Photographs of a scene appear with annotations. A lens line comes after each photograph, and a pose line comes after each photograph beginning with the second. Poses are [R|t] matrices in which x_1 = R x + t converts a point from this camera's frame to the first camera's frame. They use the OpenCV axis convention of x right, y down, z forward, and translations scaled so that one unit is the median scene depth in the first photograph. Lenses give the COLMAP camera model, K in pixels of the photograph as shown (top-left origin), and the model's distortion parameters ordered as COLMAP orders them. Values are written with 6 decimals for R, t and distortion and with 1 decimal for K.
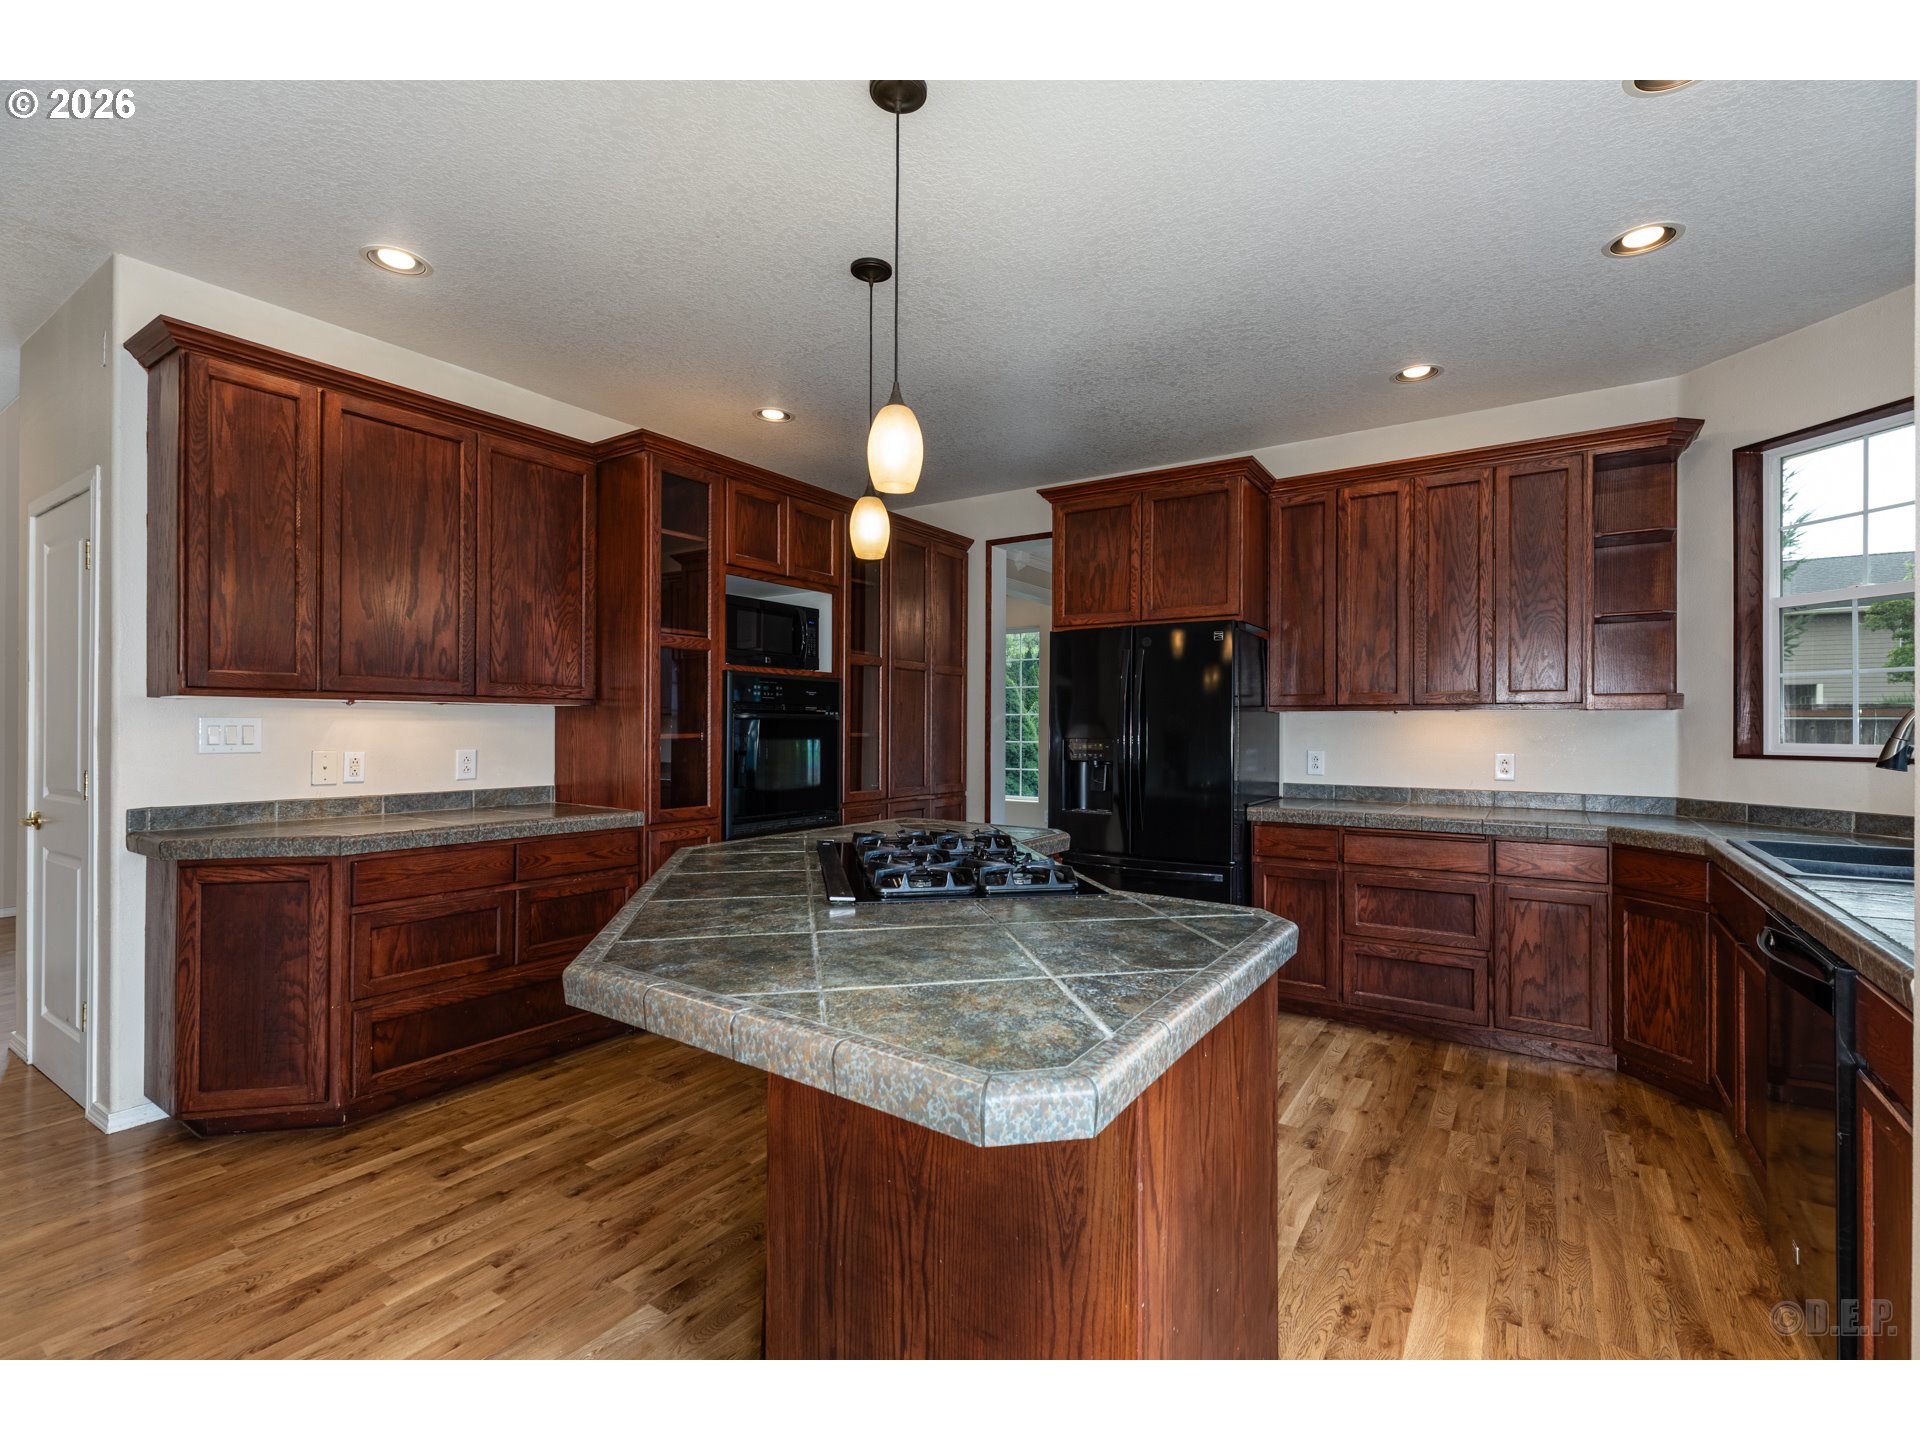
lens RADIAL K [[858.7, 0, 961.6], [0, 858.7, 724.2], [0, 0, 1]] dist [0.004803, -0.001001]
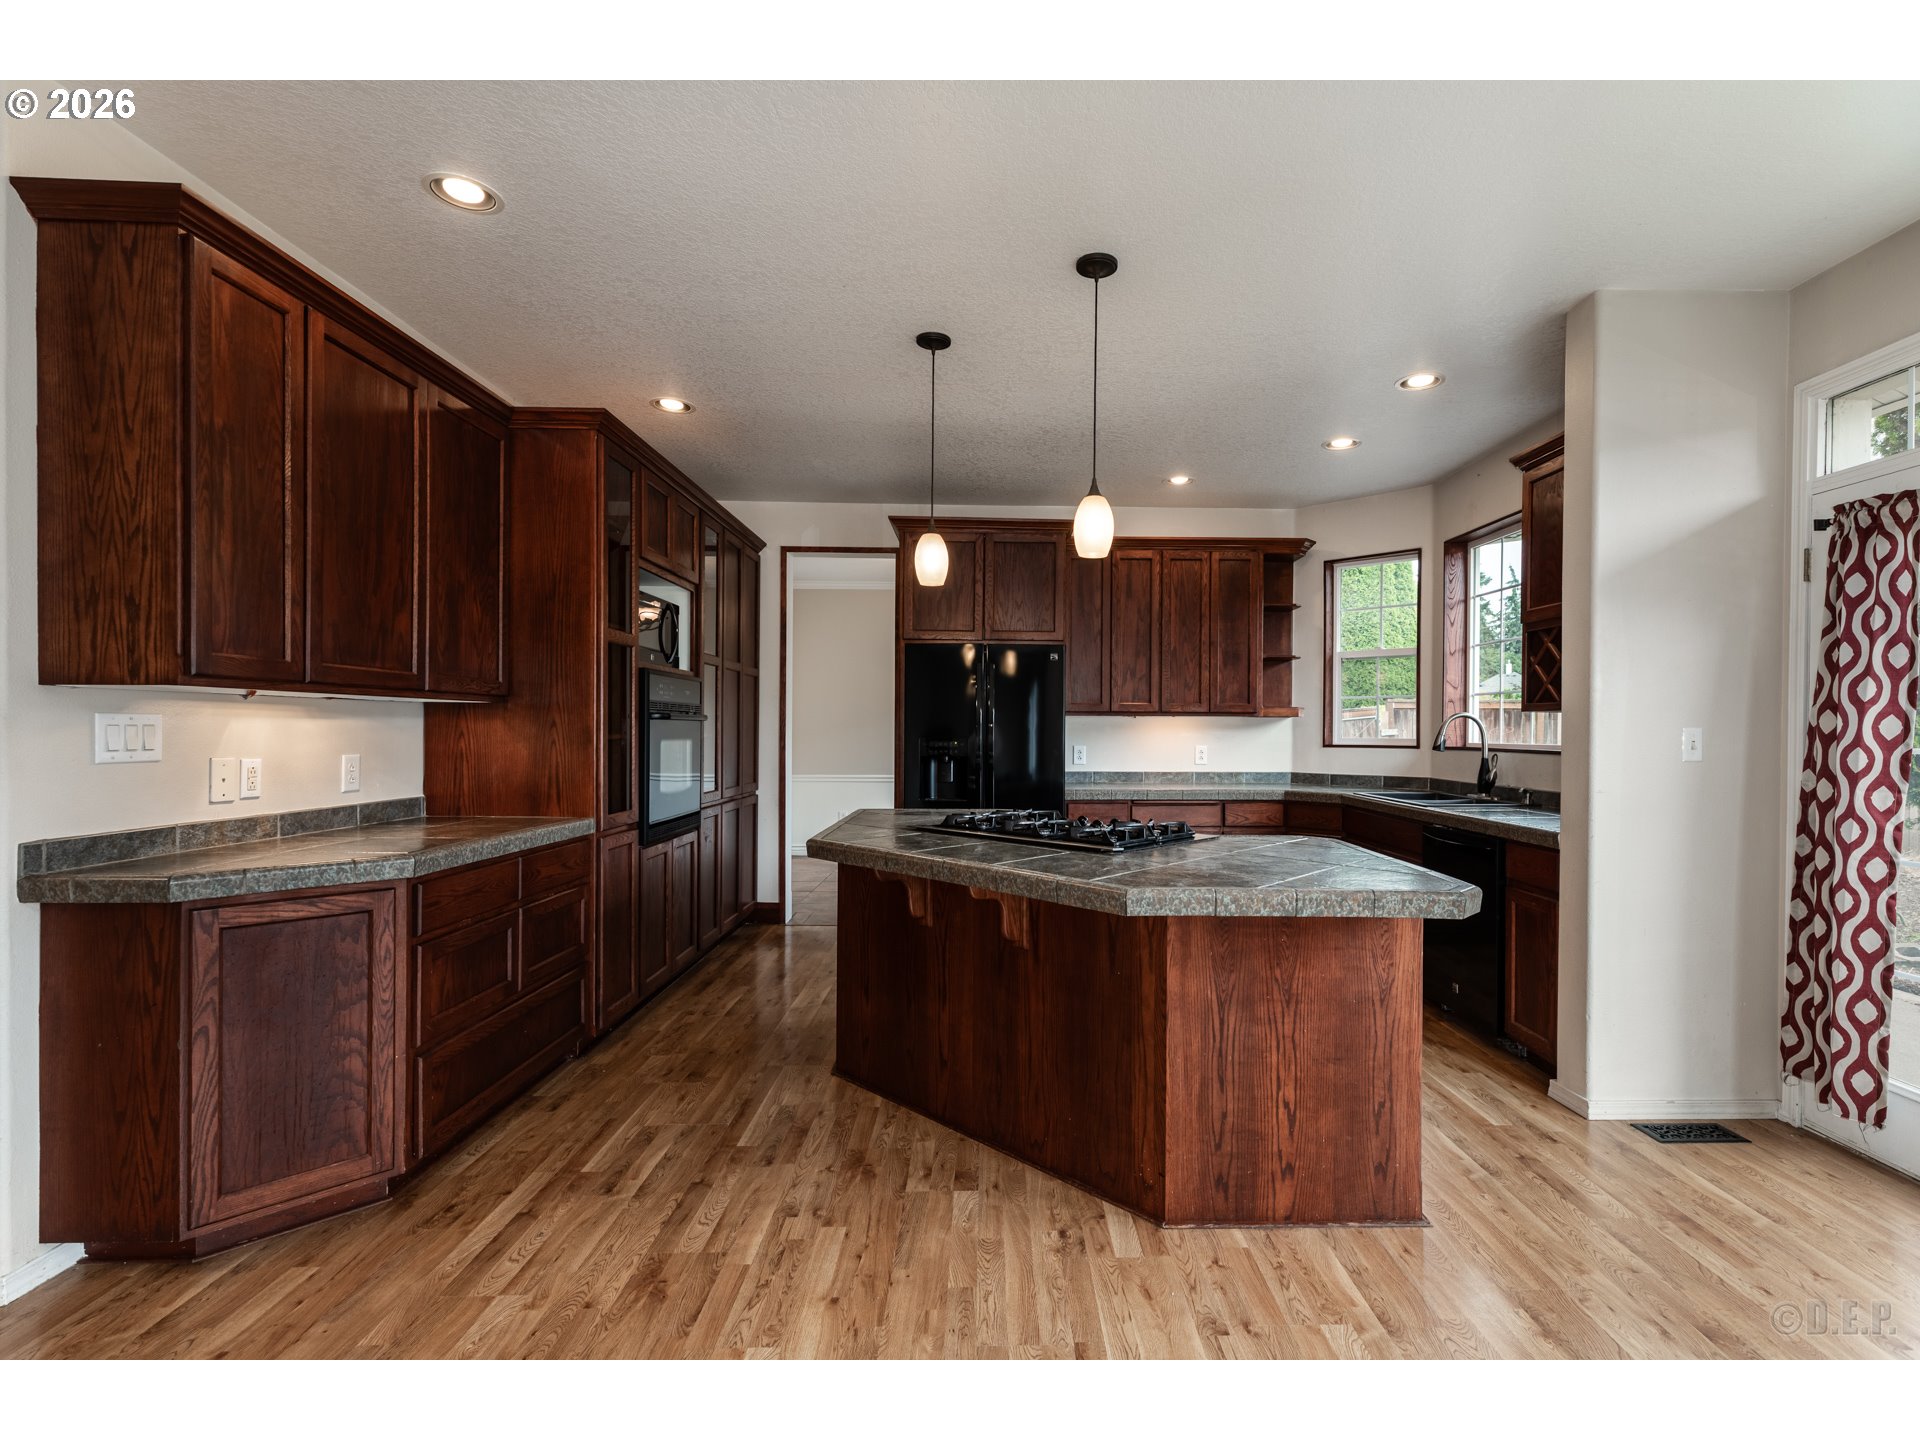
lens RADIAL K [[897.9, 0, 1002.7], [0, 897.9, 734.3], [0, 0, 1]] dist [0.007135, 0.000050]
pose [[0.815839, -0.002650, 0.578273, -0.708847], [-0.004732, 0.999925, 0.011258, -0.002684], [-0.578259, -0.011921, 0.815766, -0.064904]]
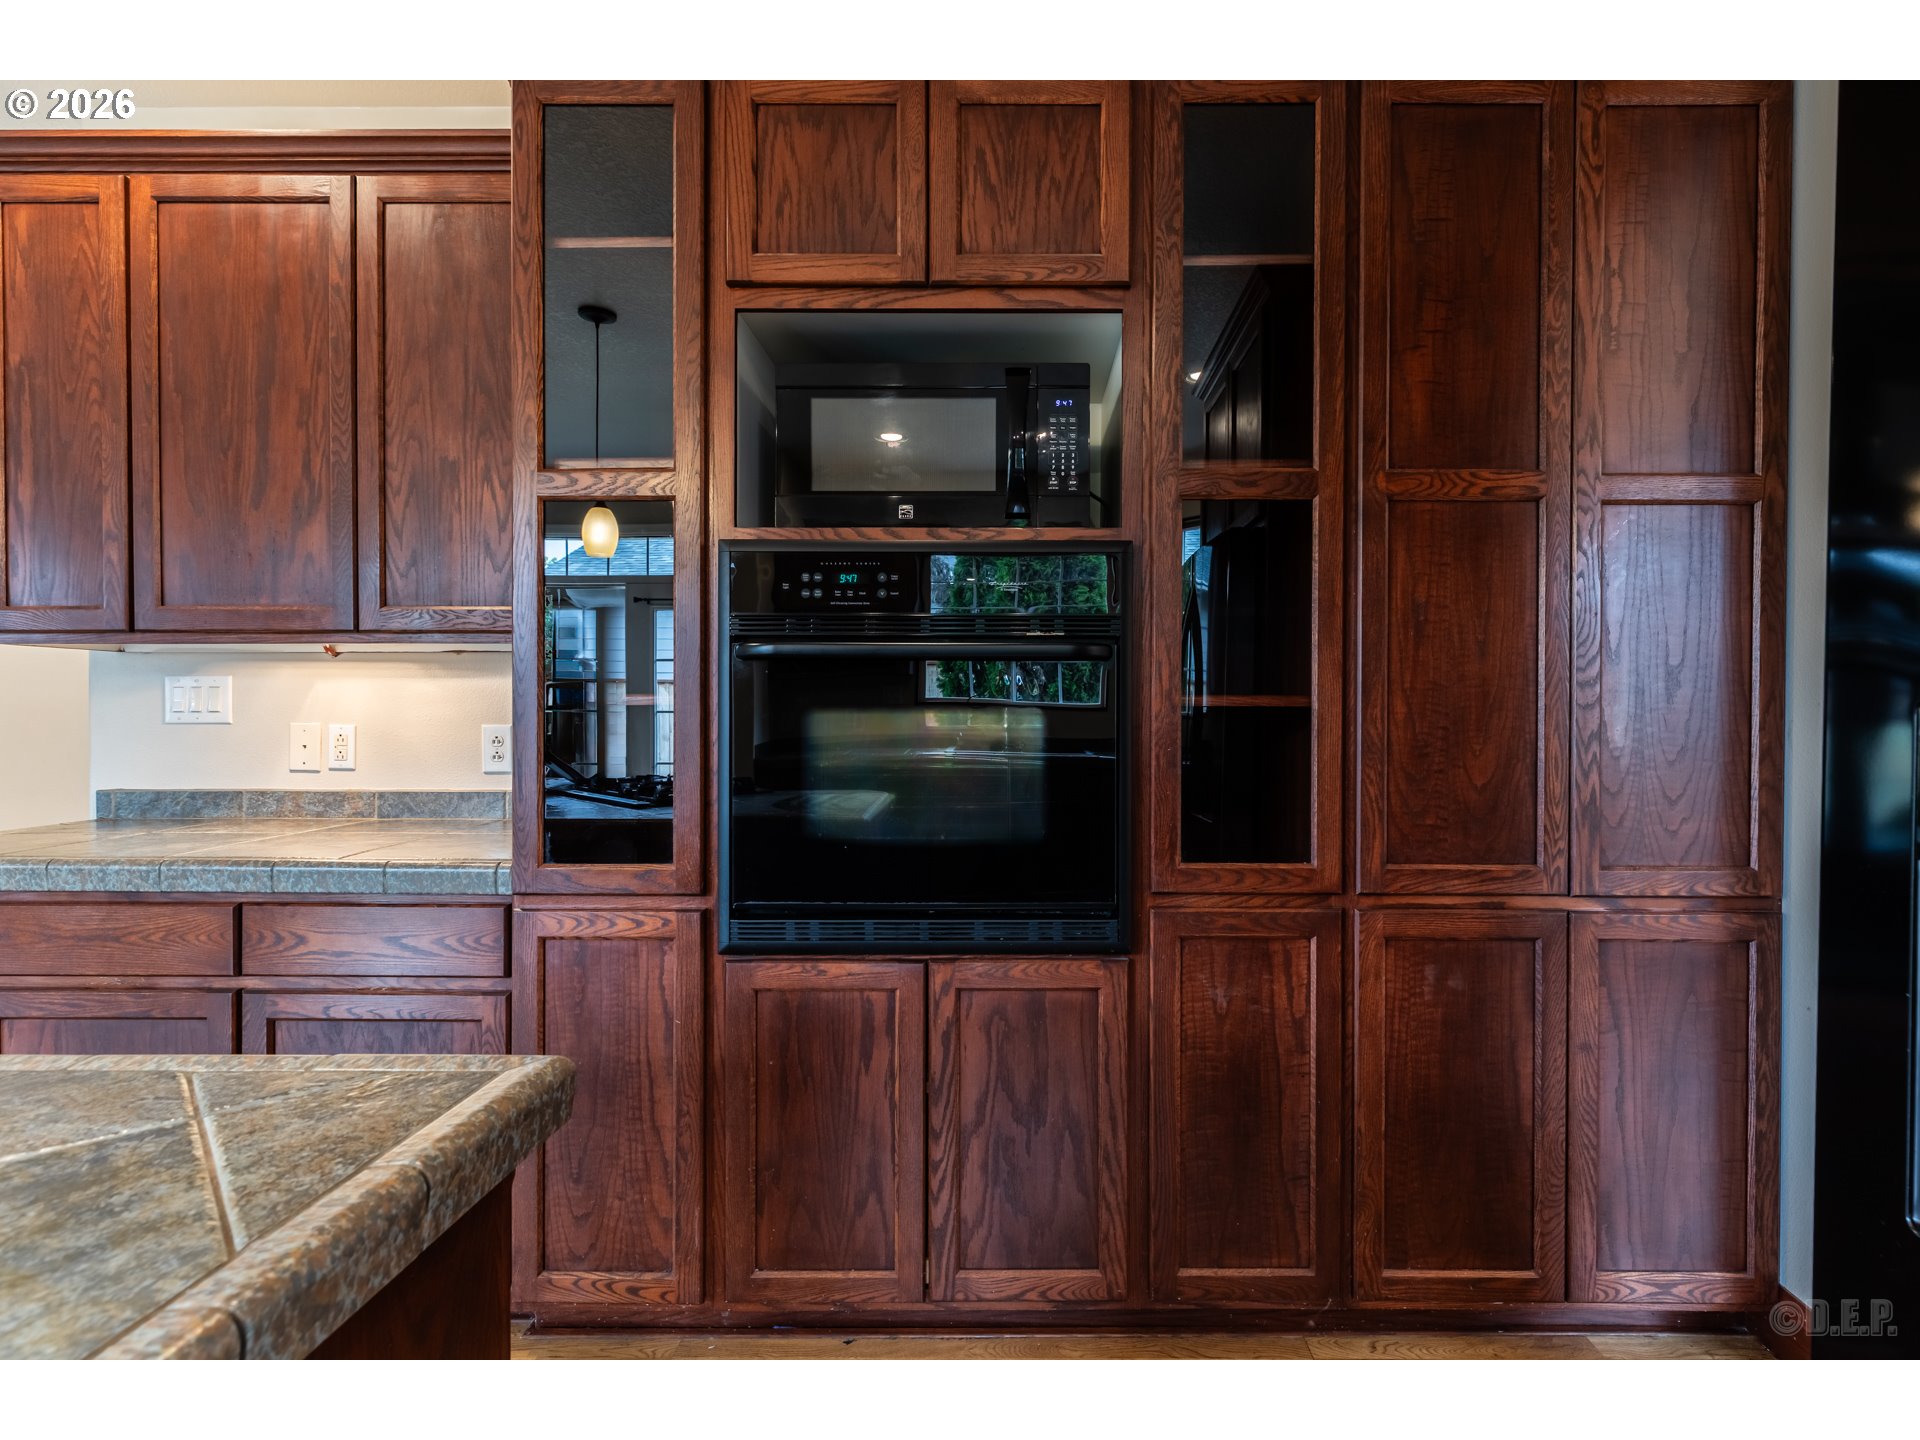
lens RADIAL K [[897.9, 0, 986.5], [0, 897.9, 712.4], [0, 0, 1]] dist [0.007135, 0.000050]
pose [[0.558388, -0.001632, -0.829578, 0.205225], [0.004250, 0.999991, 0.000893, 0.026904], [0.829569, -0.004025, 0.558389, 1.167003]]
